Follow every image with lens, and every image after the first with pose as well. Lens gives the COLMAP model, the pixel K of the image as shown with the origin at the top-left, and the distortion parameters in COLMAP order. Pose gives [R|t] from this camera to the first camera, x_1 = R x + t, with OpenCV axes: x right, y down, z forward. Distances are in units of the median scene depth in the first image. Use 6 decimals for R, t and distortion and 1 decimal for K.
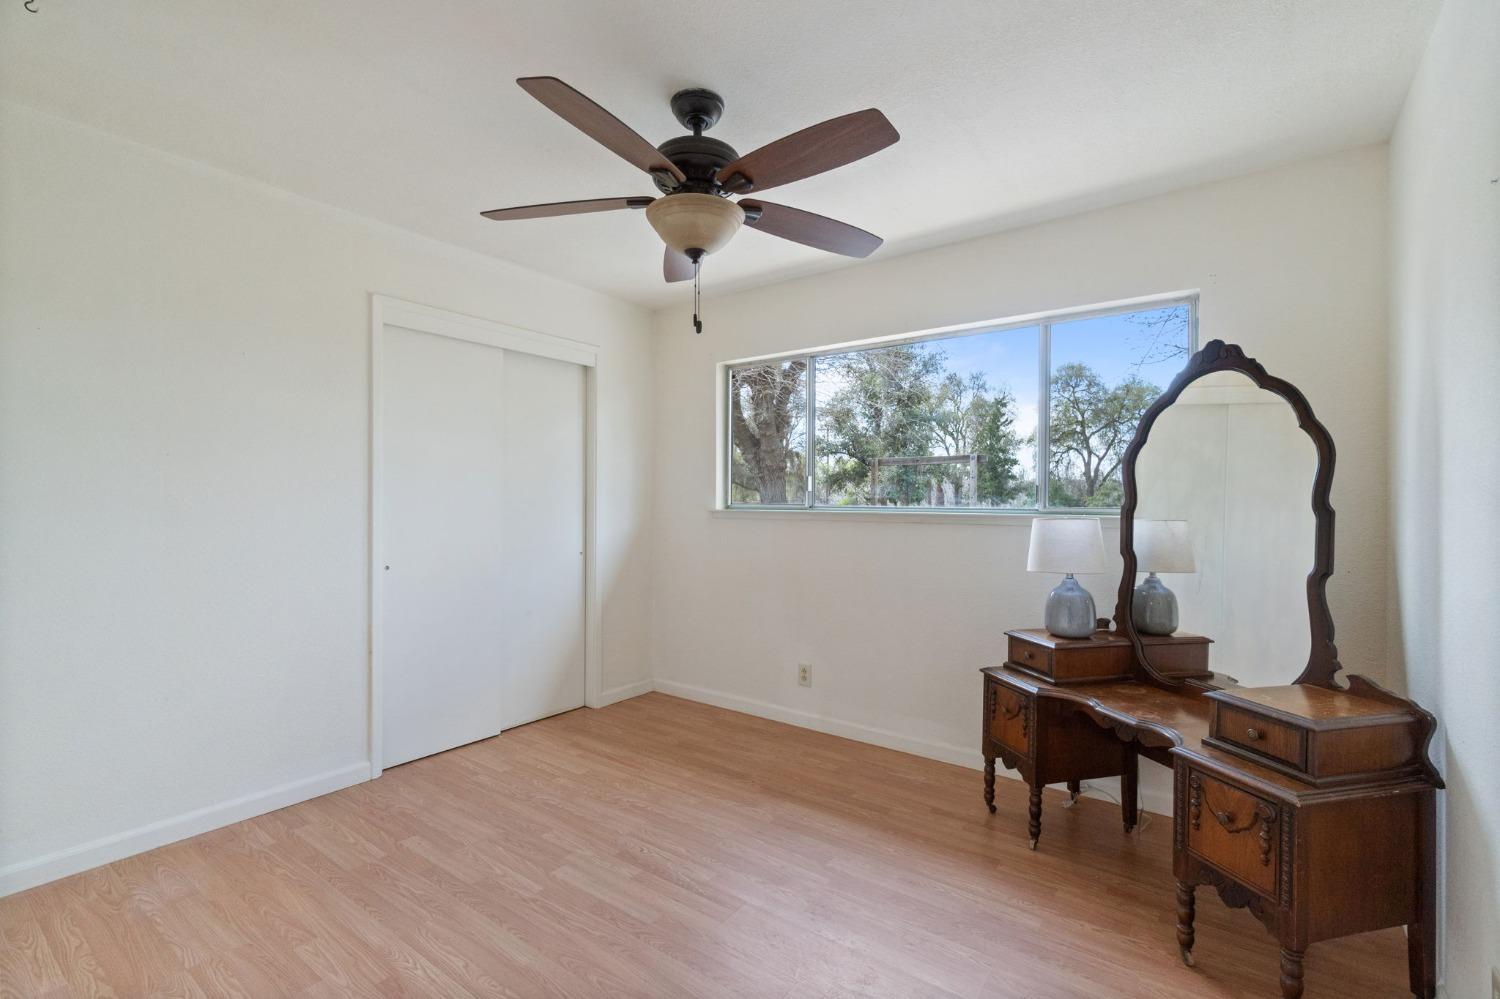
lens RADIAL K [[673.1, 0, 753.6], [0, 673.1, 505.4], [0, 0, 1]] dist [0.002210, 0.000518]
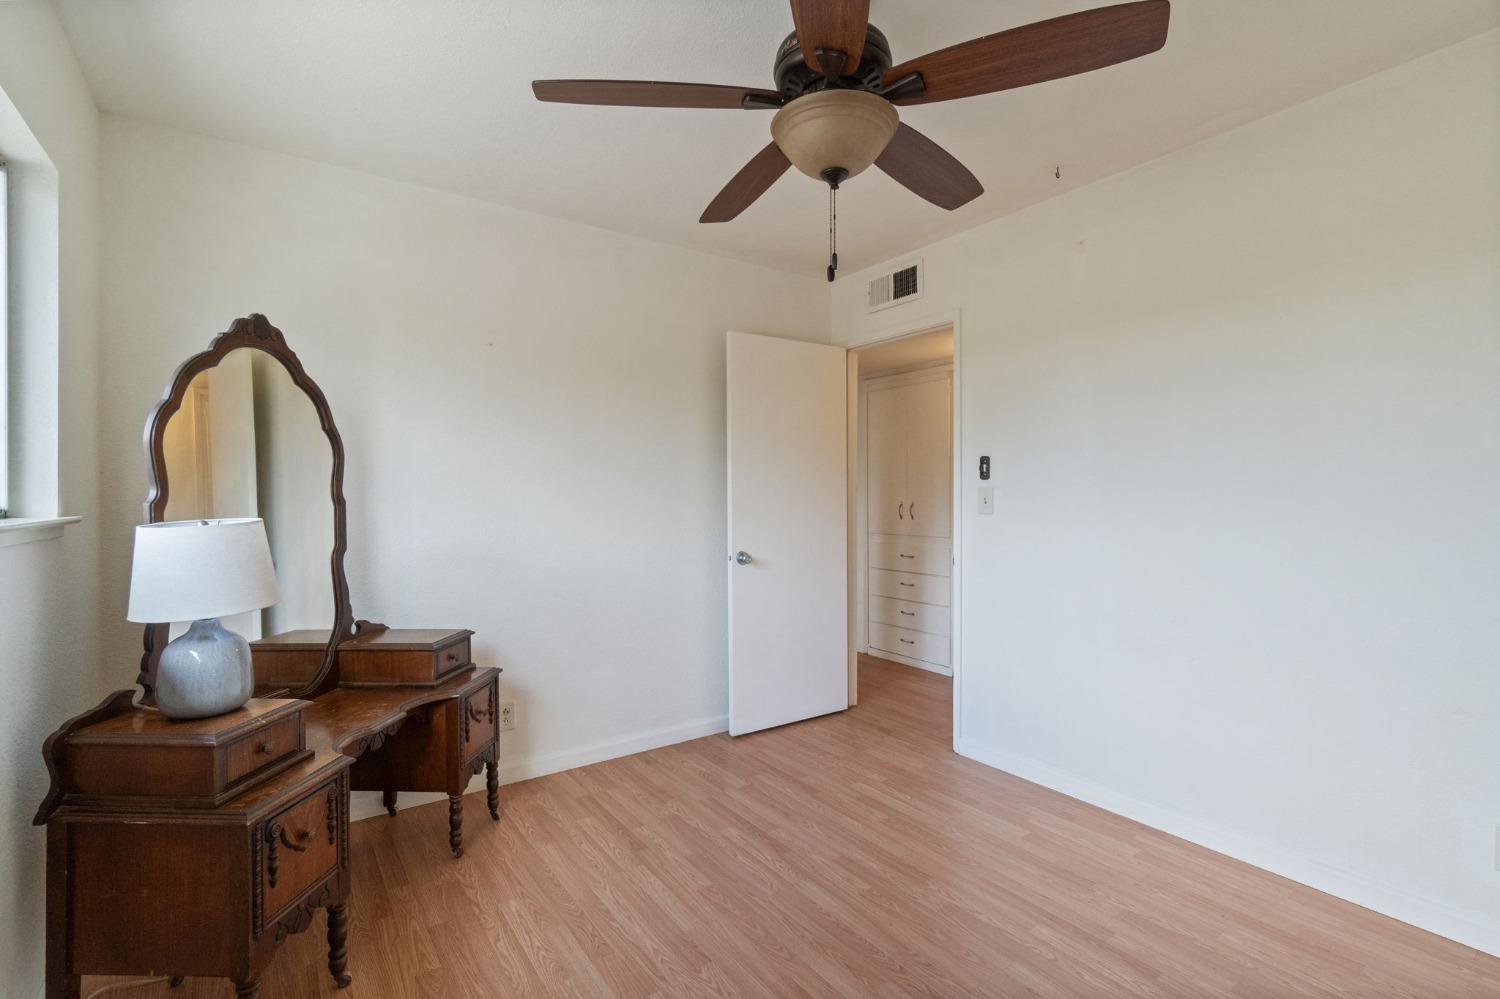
lens RADIAL K [[673.1, 0, 753.6], [0, 673.1, 505.4], [0, 0, 1]] dist [0.002210, 0.000518]
pose [[-0.950954, -0.006120, 0.309271, -0.263333], [0.000301, 0.999786, 0.020709, -0.008418], [-0.309331, 0.019786, -0.950748, 1.942812]]
